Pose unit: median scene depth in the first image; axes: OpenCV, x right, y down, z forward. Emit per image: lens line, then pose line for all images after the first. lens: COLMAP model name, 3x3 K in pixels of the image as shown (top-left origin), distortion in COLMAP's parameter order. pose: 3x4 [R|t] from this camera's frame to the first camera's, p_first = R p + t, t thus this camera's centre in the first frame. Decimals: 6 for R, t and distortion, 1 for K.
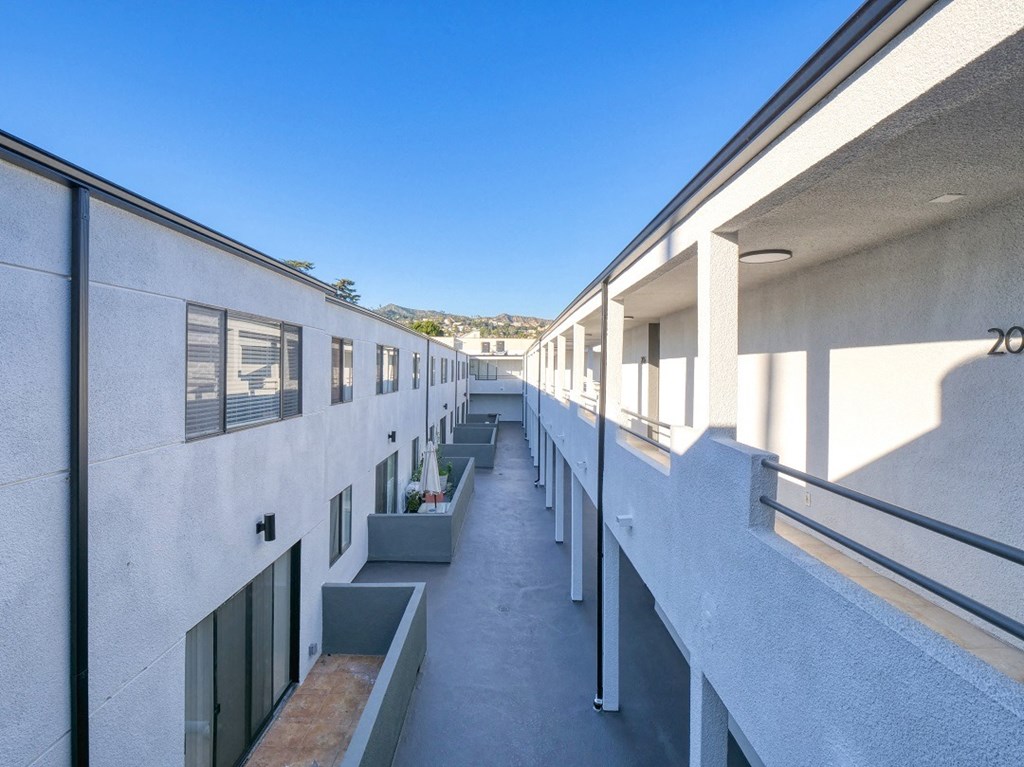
lens RADIAL K [[497.4, 0, 508.1], [0, 497.4, 381.7], [0, 0, 1]] dist [-0.006234, -0.000371]
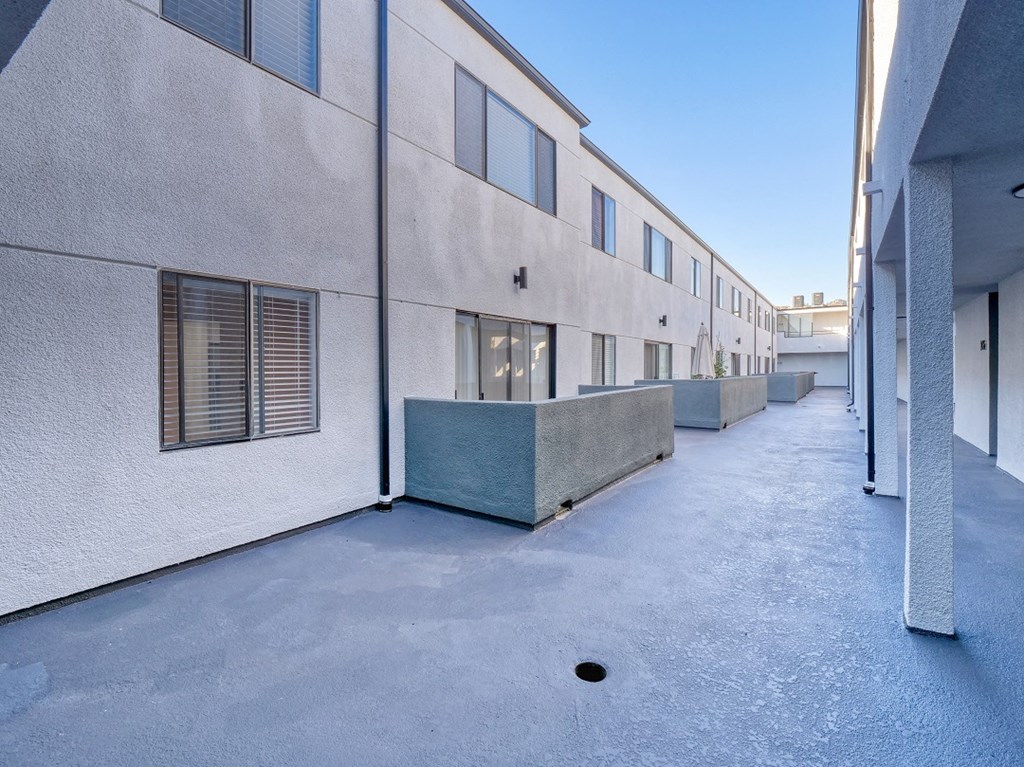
lens RADIAL K [[497.4, 0, 510.7], [0, 497.4, 377.2], [0, 0, 1]] dist [-0.006234, -0.000371]
pose [[0.831038, -0.004411, -0.556199, 0.070399], [0.005699, 0.999984, 0.000585, 0.222488], [0.556187, -0.003656, 0.831049, -0.010991]]
